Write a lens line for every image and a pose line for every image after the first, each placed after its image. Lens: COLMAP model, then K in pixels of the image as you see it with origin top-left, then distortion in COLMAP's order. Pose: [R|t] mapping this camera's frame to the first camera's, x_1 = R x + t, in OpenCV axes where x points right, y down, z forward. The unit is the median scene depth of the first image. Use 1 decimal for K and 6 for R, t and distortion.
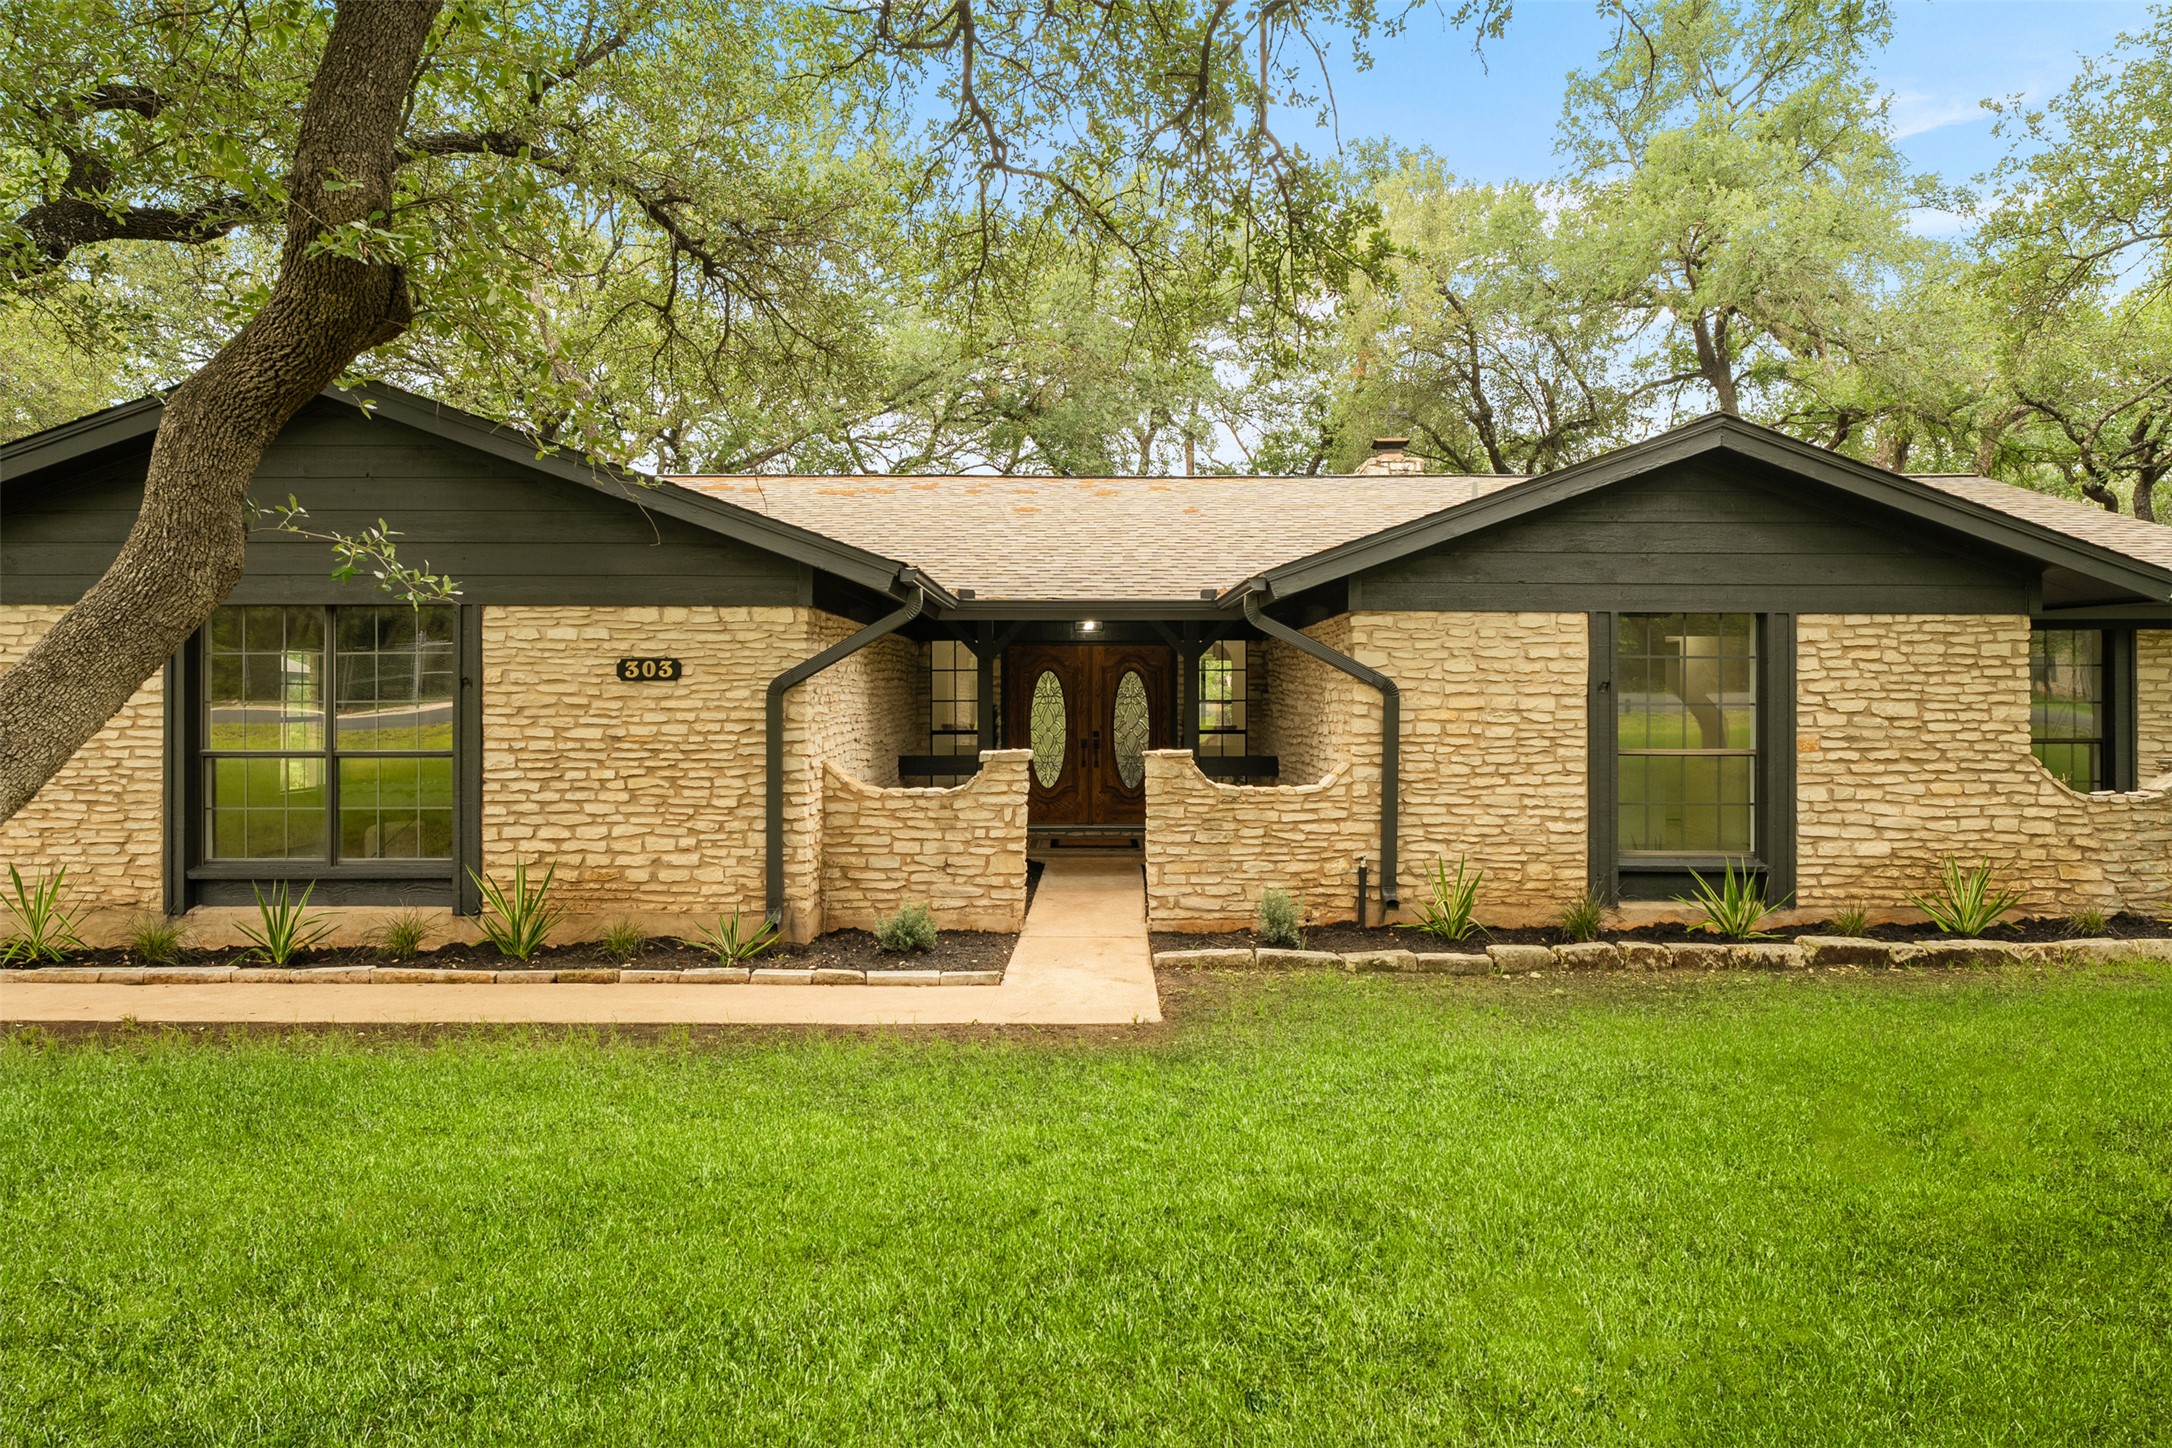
lens RADIAL K [[1423.5, 0, 1085.9], [0, 1423.5, 686.2], [0, 0, 1]] dist [0.000191, 0.001178]
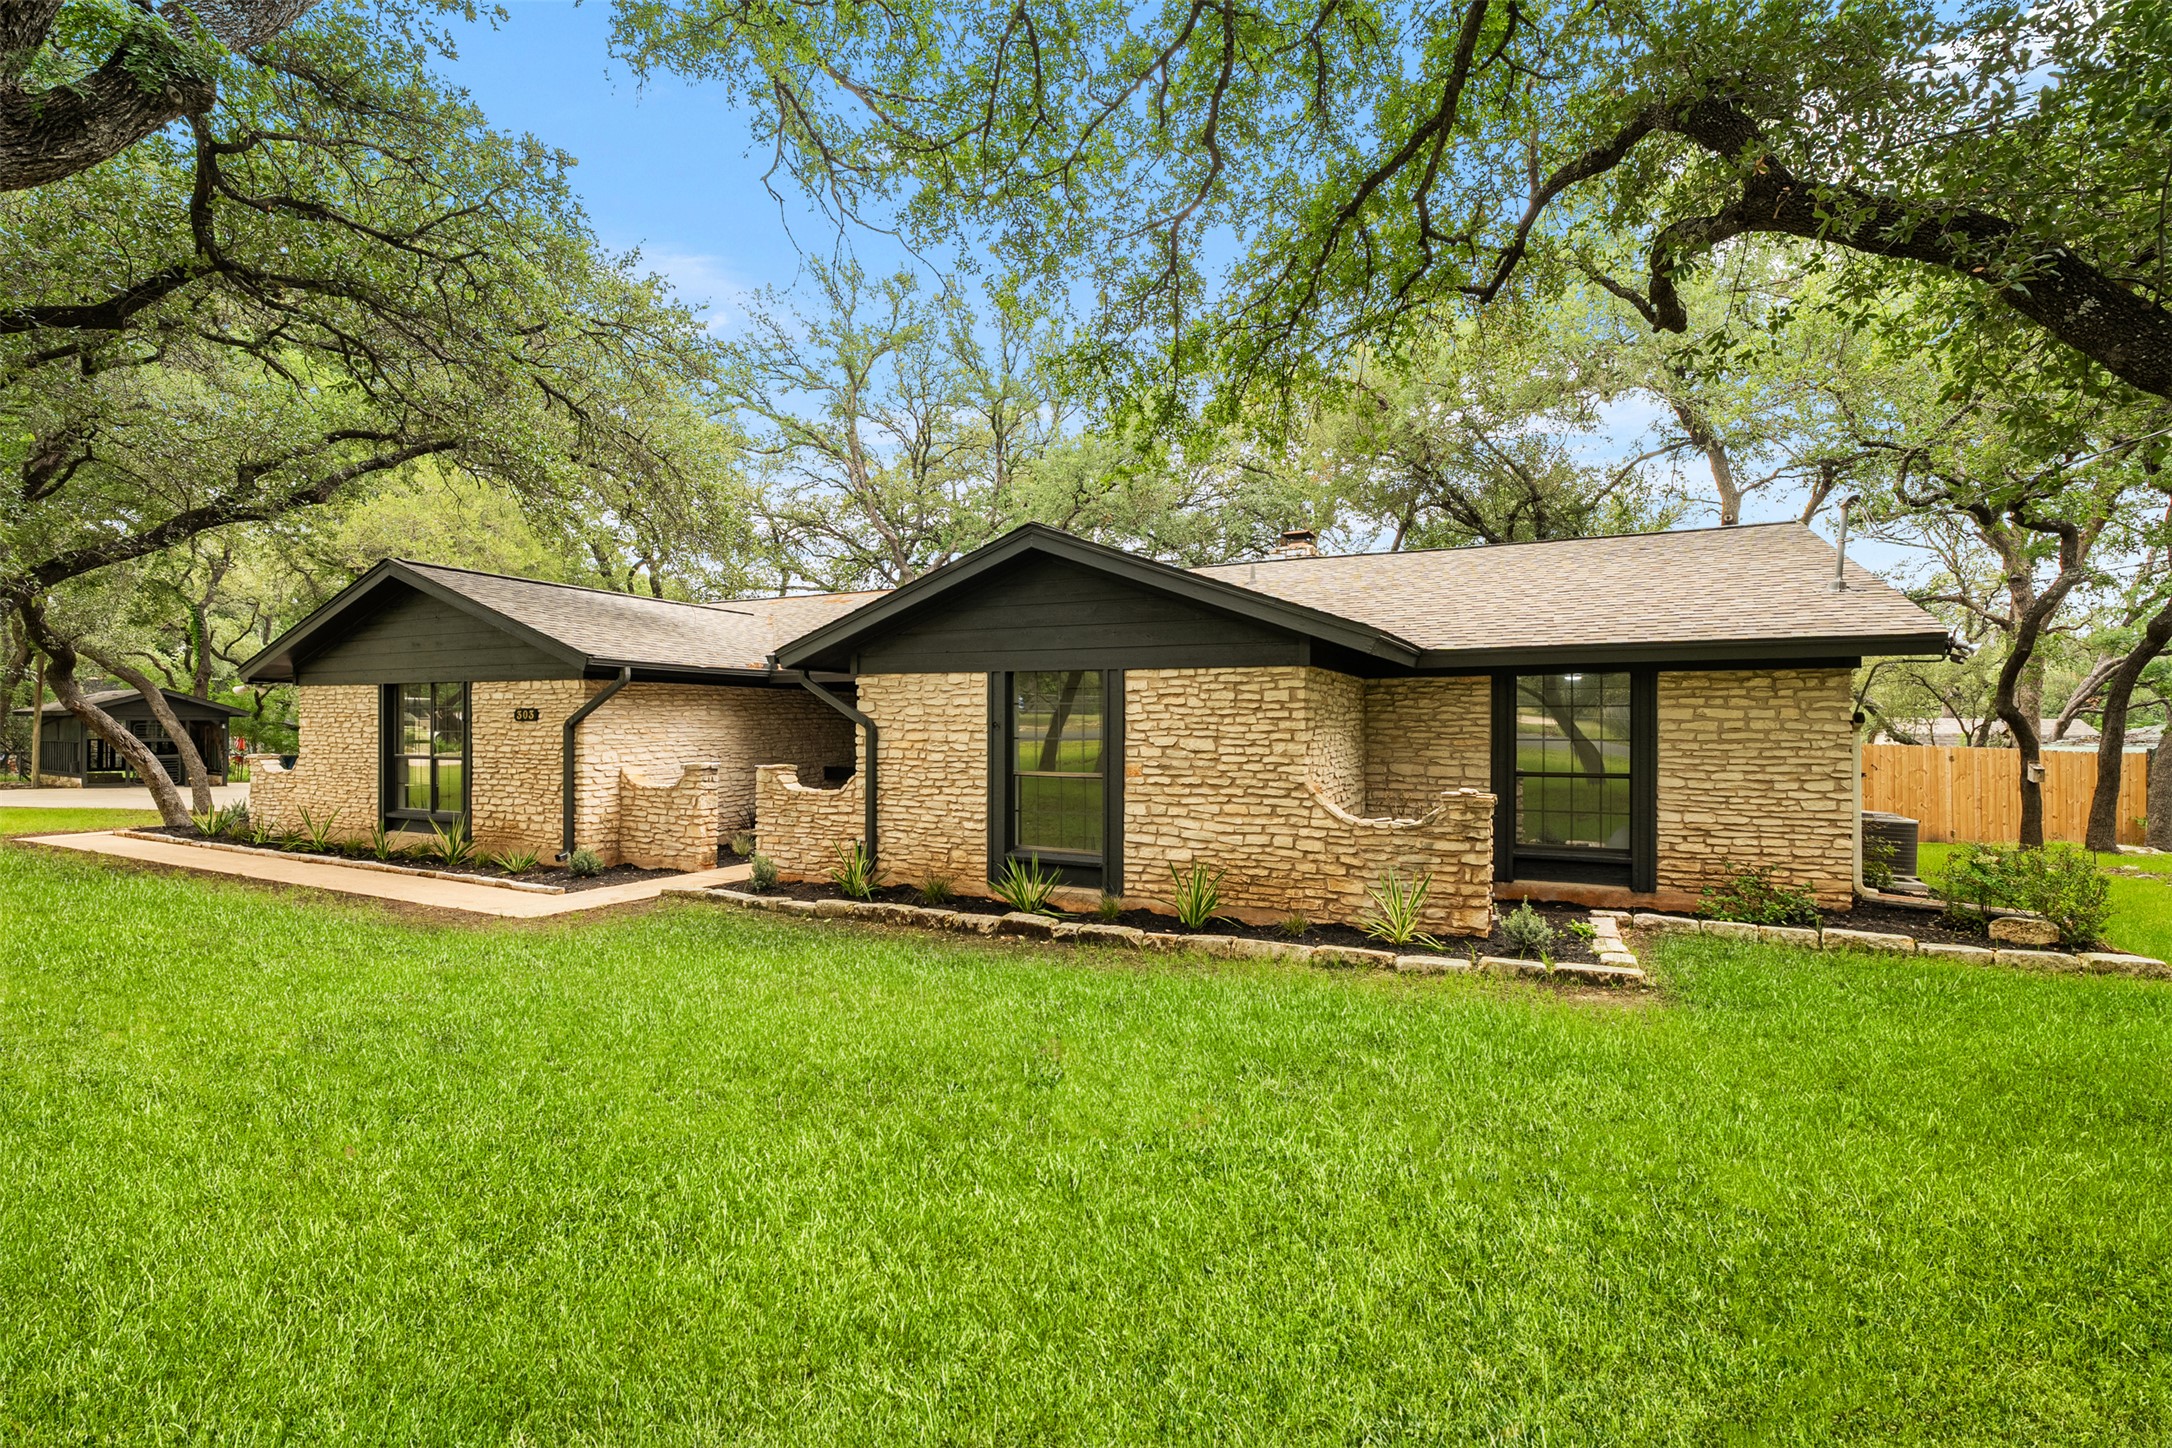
lens RADIAL K [[1037.3, 0, 1086.0], [0, 1037.3, 724.0], [0, 0, 1]] dist [-0.002479, -0.000282]
pose [[0.880398, 0.002229, -0.474230, 0.918822], [0.000036, 0.999989, 0.004767, -0.005933], [0.474236, -0.004214, 0.880388, 0.153631]]
